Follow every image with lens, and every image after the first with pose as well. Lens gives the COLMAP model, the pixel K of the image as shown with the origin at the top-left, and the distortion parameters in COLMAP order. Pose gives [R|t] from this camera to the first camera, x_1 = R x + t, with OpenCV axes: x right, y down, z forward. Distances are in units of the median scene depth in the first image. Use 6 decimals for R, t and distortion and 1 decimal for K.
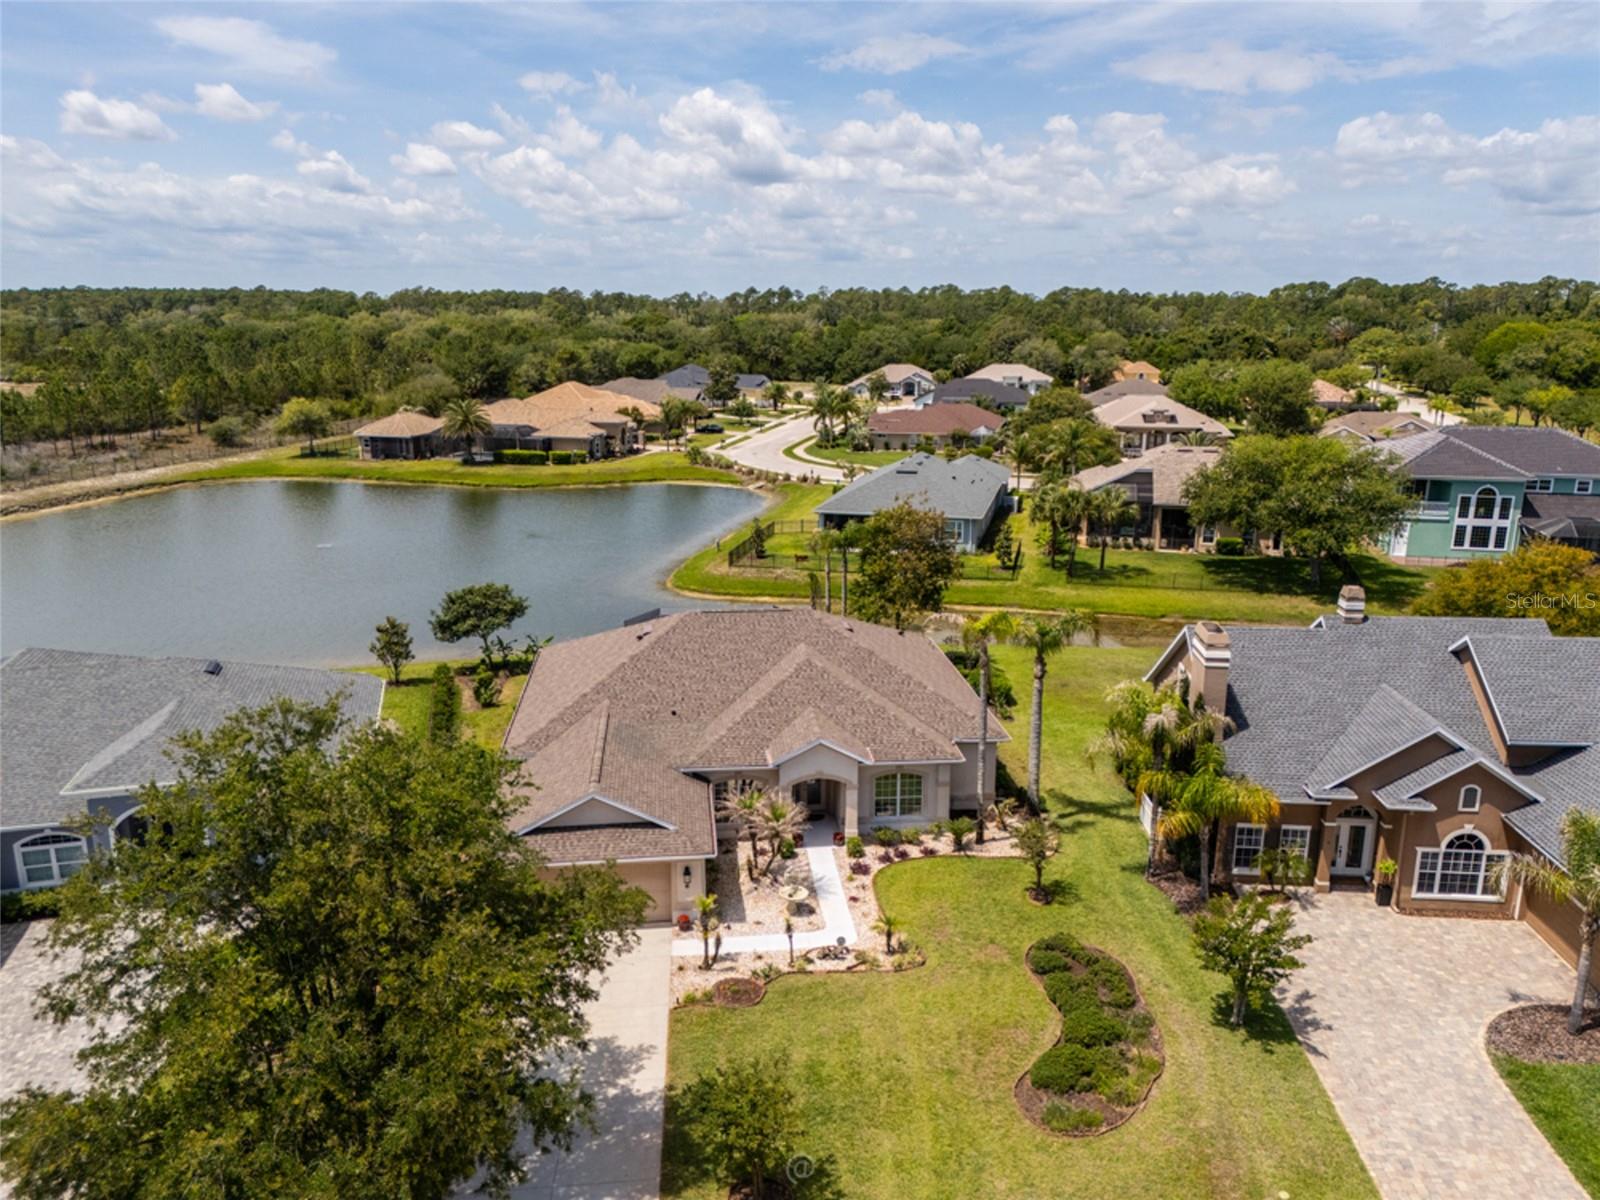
lens RADIAL K [[1170.8, 0, 799.4], [0, 1170.8, 604.3], [0, 0, 1]] dist [0.088498, -0.097729]
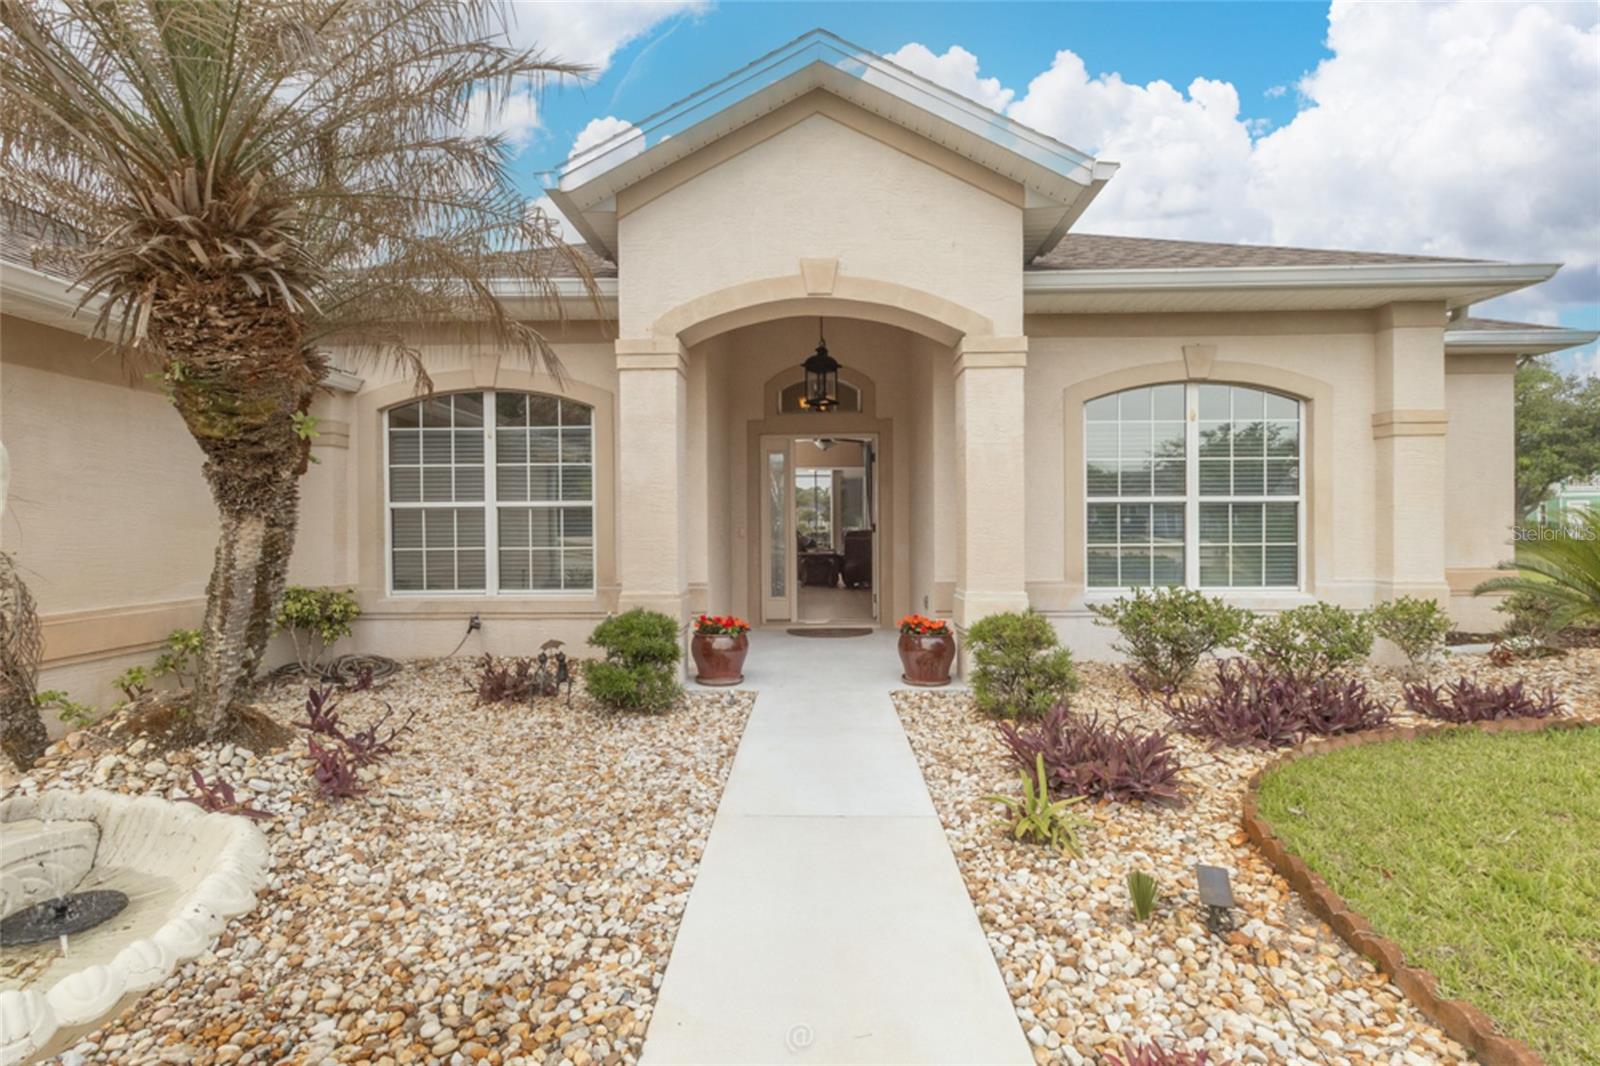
lens RADIAL K [[755.1, 0, 795.2], [0, 755.1, 532.5], [0, 0, 1]] dist [0.000652, -0.000132]
pose [[0.991302, -0.007105, -0.131416, 0.019067], [-0.024058, 0.971934, -0.234022, 0.141357], [0.129390, 0.235148, 0.963309, 0.582662]]
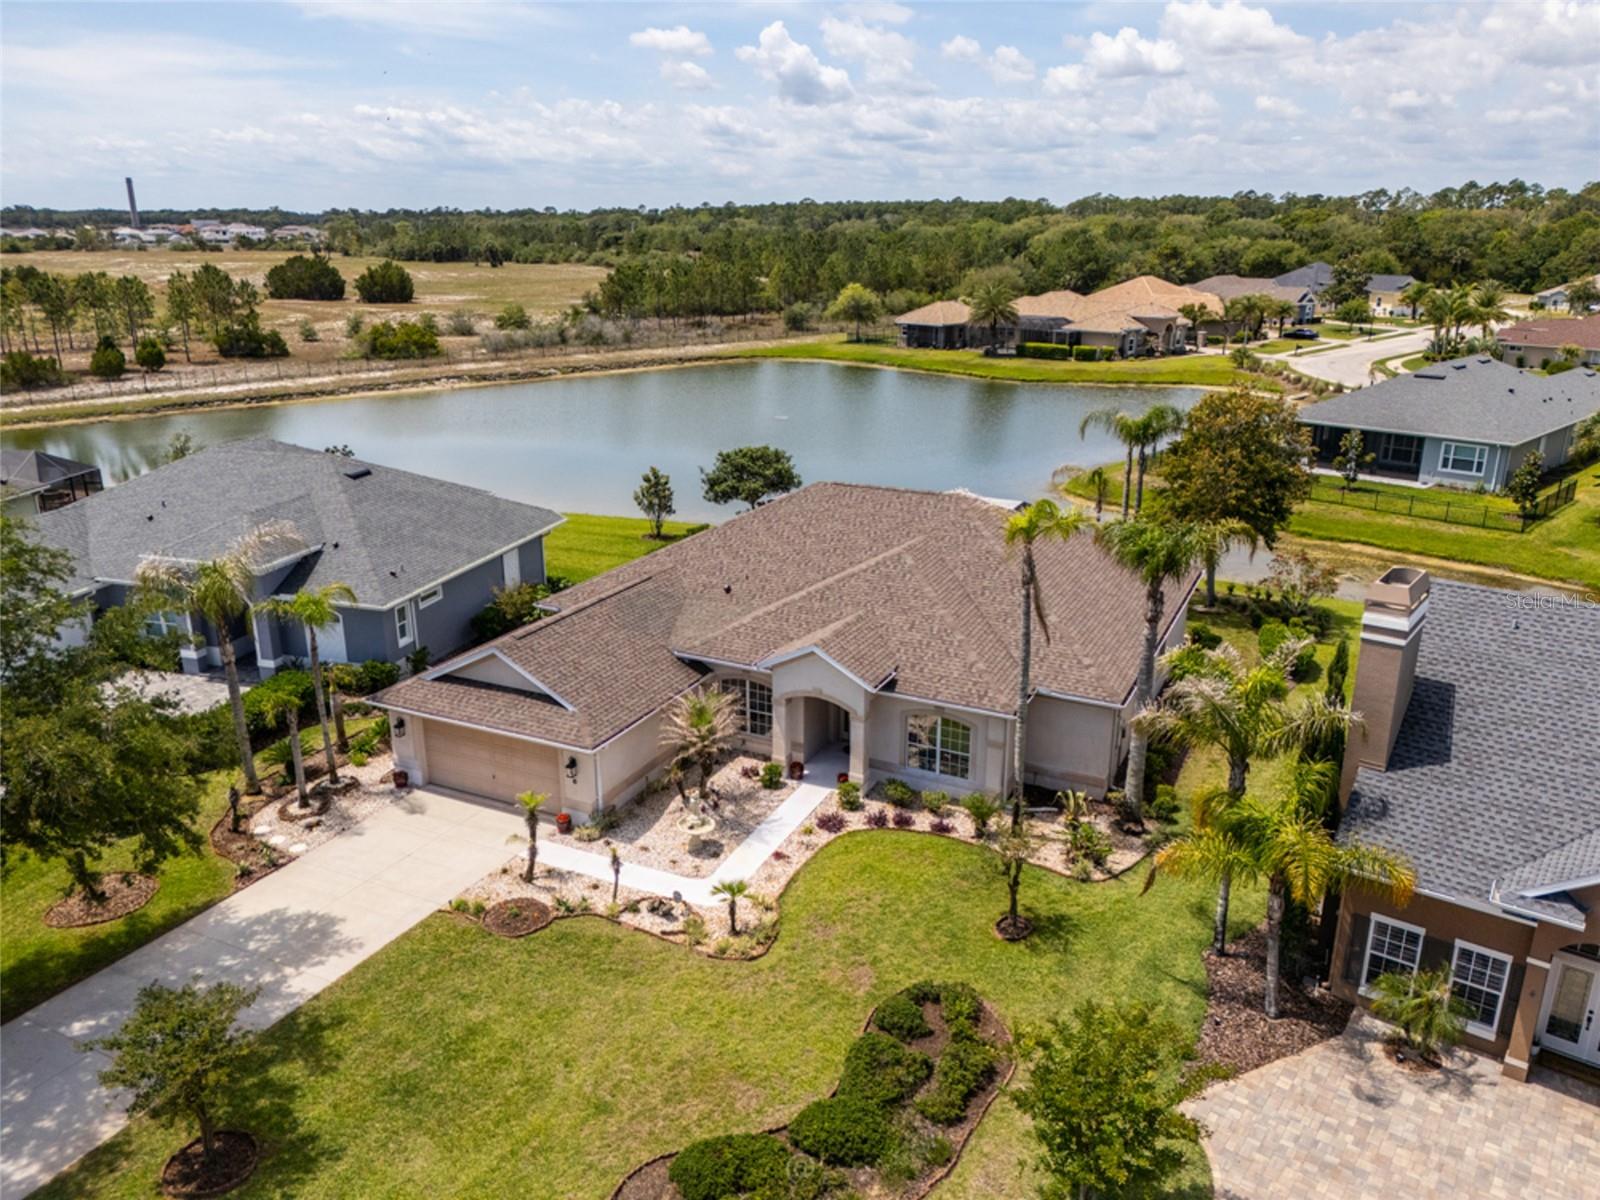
lens RADIAL K [[1170.8, 0, 799.4], [0, 1170.8, 604.3], [0, 0, 1]] dist [0.088498, -0.097729]
pose [[0.845064, 0.164697, -0.508667, 0.252640], [-0.131054, 0.986158, 0.101576, 0.008162], [0.518356, -0.019175, 0.854950, 0.223984]]
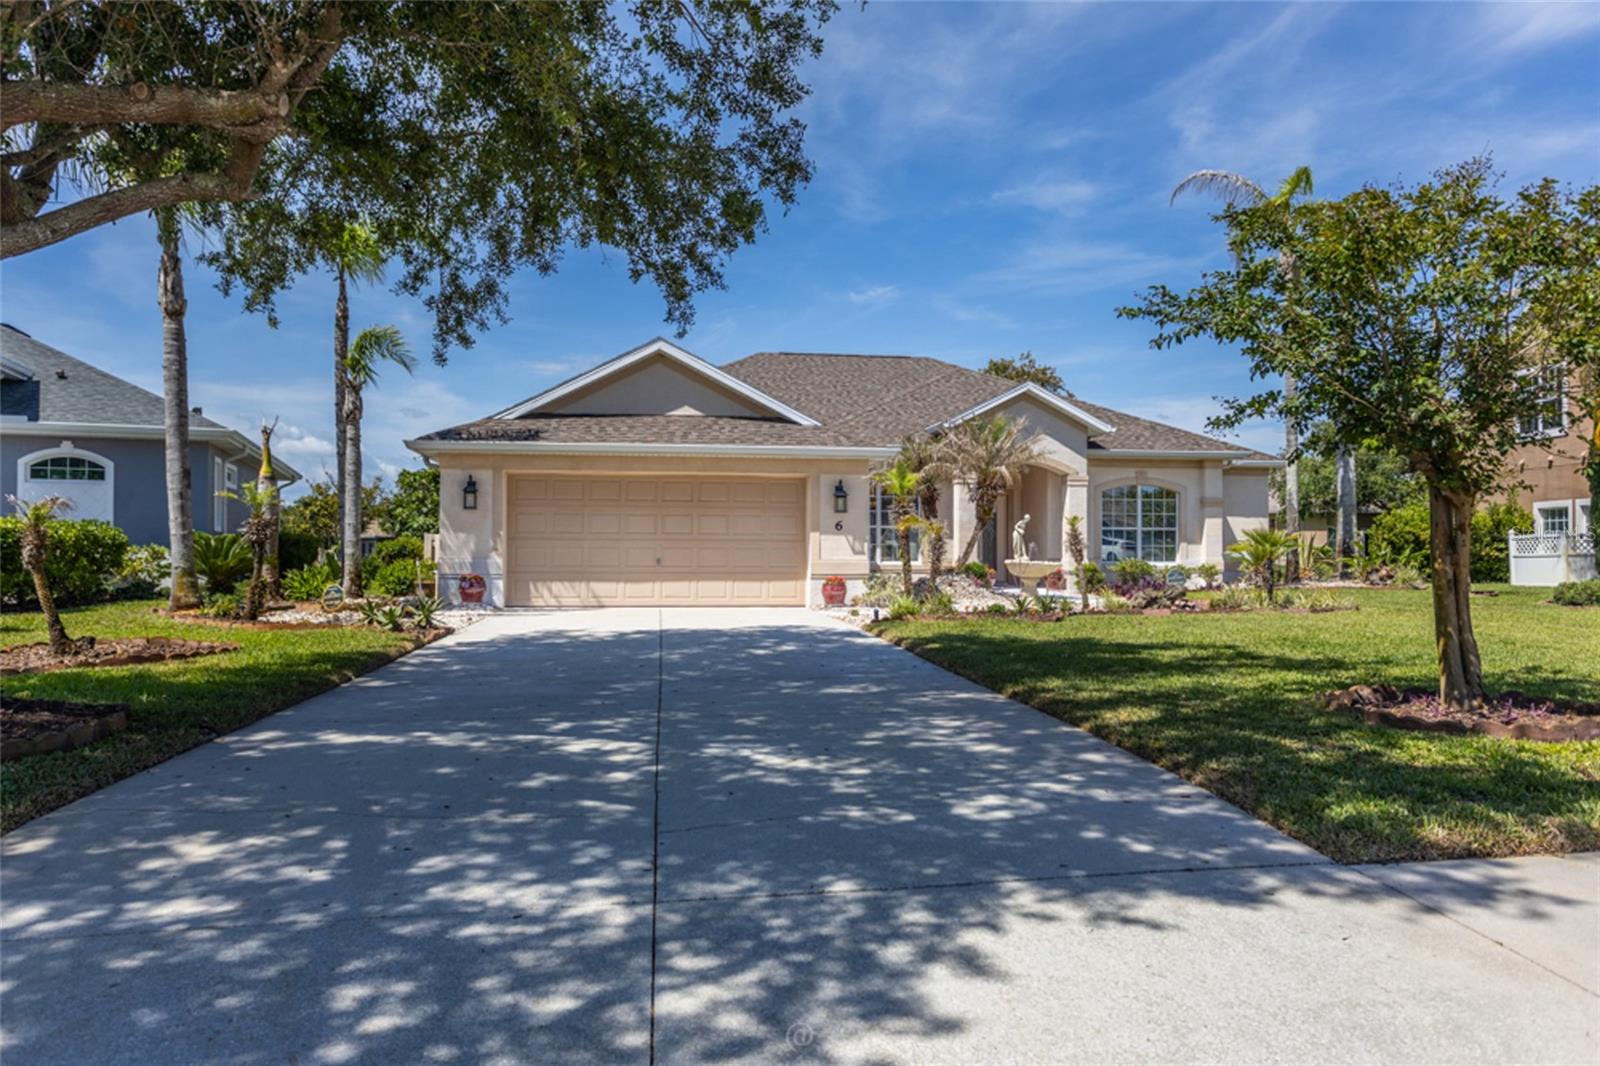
lens RADIAL K [[1123.3, 0, 800.0], [0, 1123.3, 533.0], [0, 0, 1]] dist [-0.003849, -0.000789]
pose [[0.999155, 0.003234, 0.040971, -0.077065], [0.007534, 0.965591, -0.259957, 0.215351], [-0.040402, 0.260046, 0.964751, 0.309457]]
